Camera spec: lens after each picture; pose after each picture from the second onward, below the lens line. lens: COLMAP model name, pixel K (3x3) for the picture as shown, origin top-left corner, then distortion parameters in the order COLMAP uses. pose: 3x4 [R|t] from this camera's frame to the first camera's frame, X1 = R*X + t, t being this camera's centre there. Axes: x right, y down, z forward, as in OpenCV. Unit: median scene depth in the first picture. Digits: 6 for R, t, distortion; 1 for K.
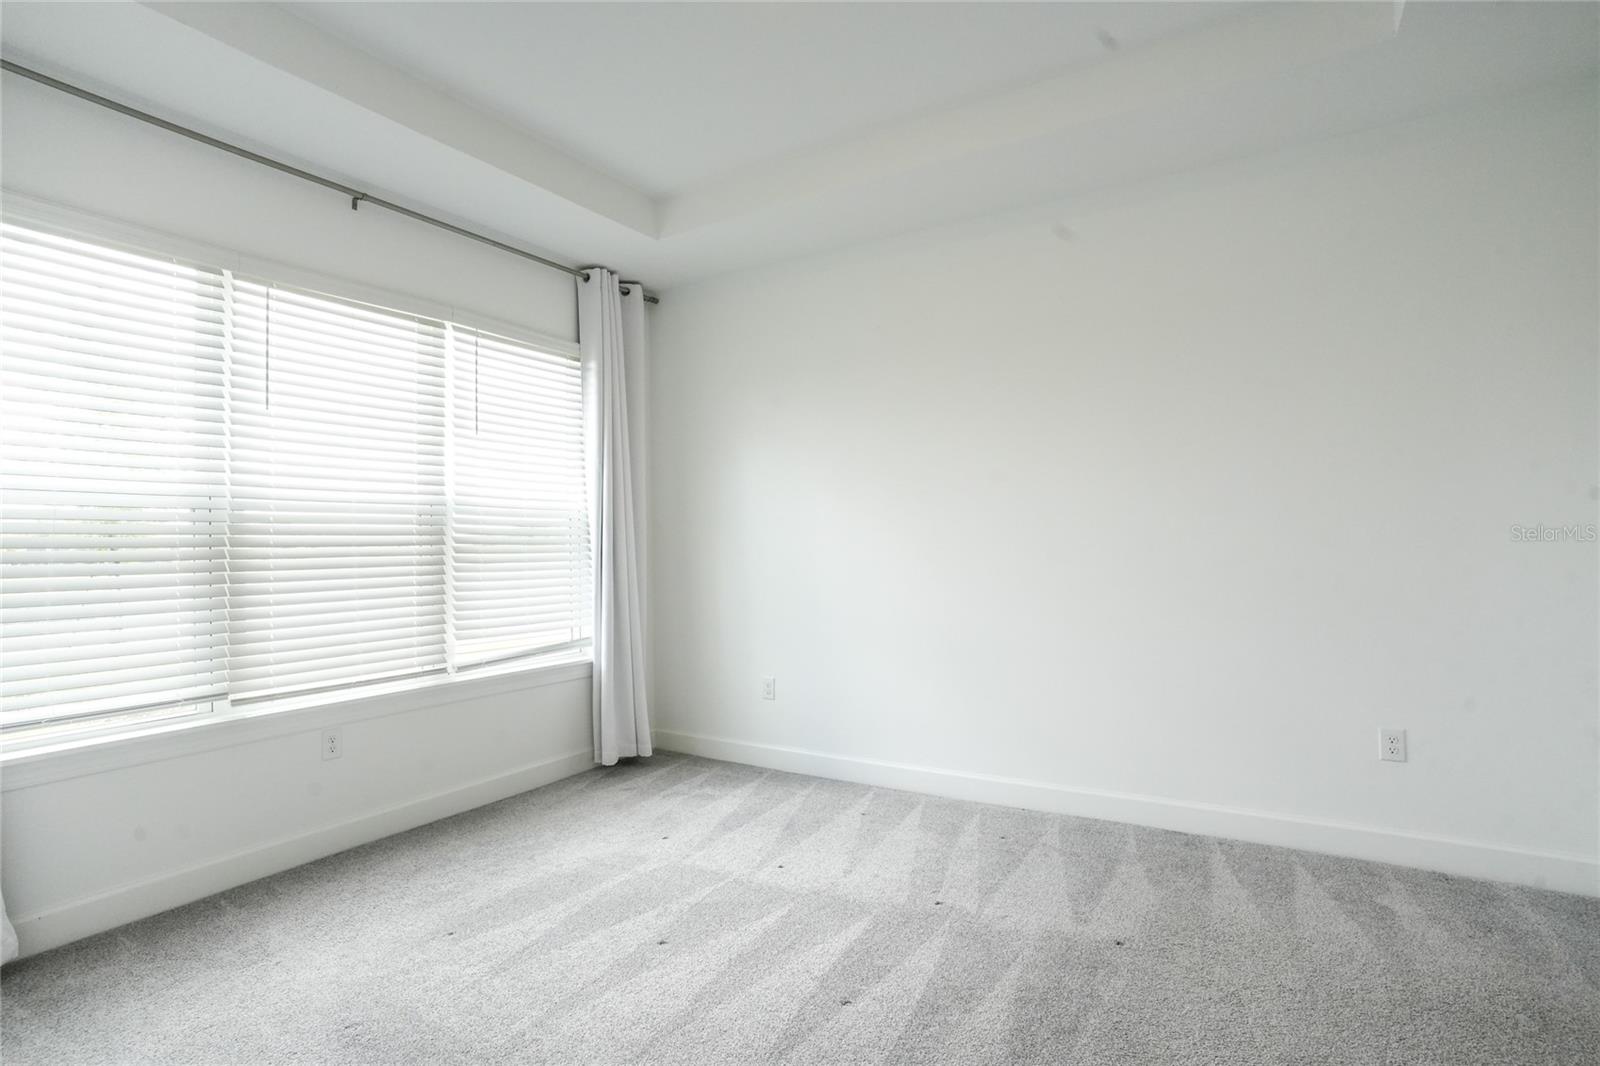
lens RADIAL K [[785.4, 0, 798.6], [0, 785.4, 532.7], [0, 0, 1]] dist [-0.073600, 0.034263]
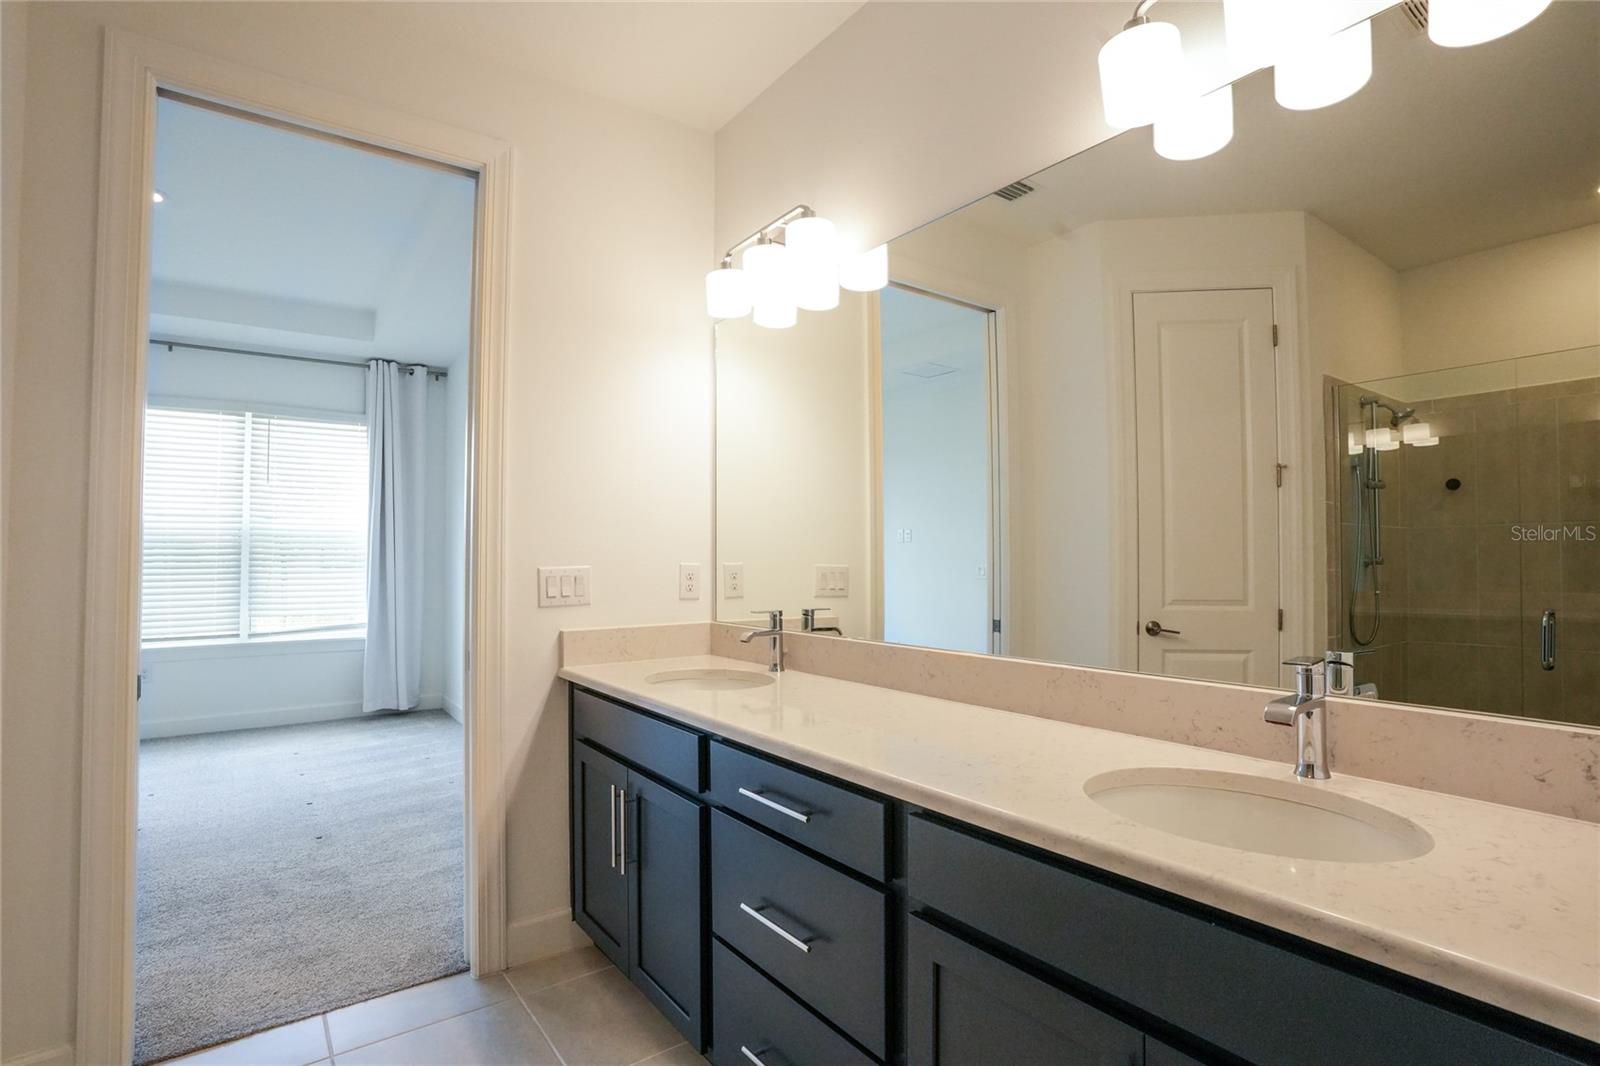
lens RADIAL K [[785.4, 0, 798.6], [0, 785.4, 532.7], [0, 0, 1]] dist [-0.073600, 0.034263]
pose [[0.924695, -0.015728, -0.380384, 1.025250], [0.006566, 0.999657, -0.025370, 0.014797], [0.380653, 0.020962, 0.924481, 0.005691]]
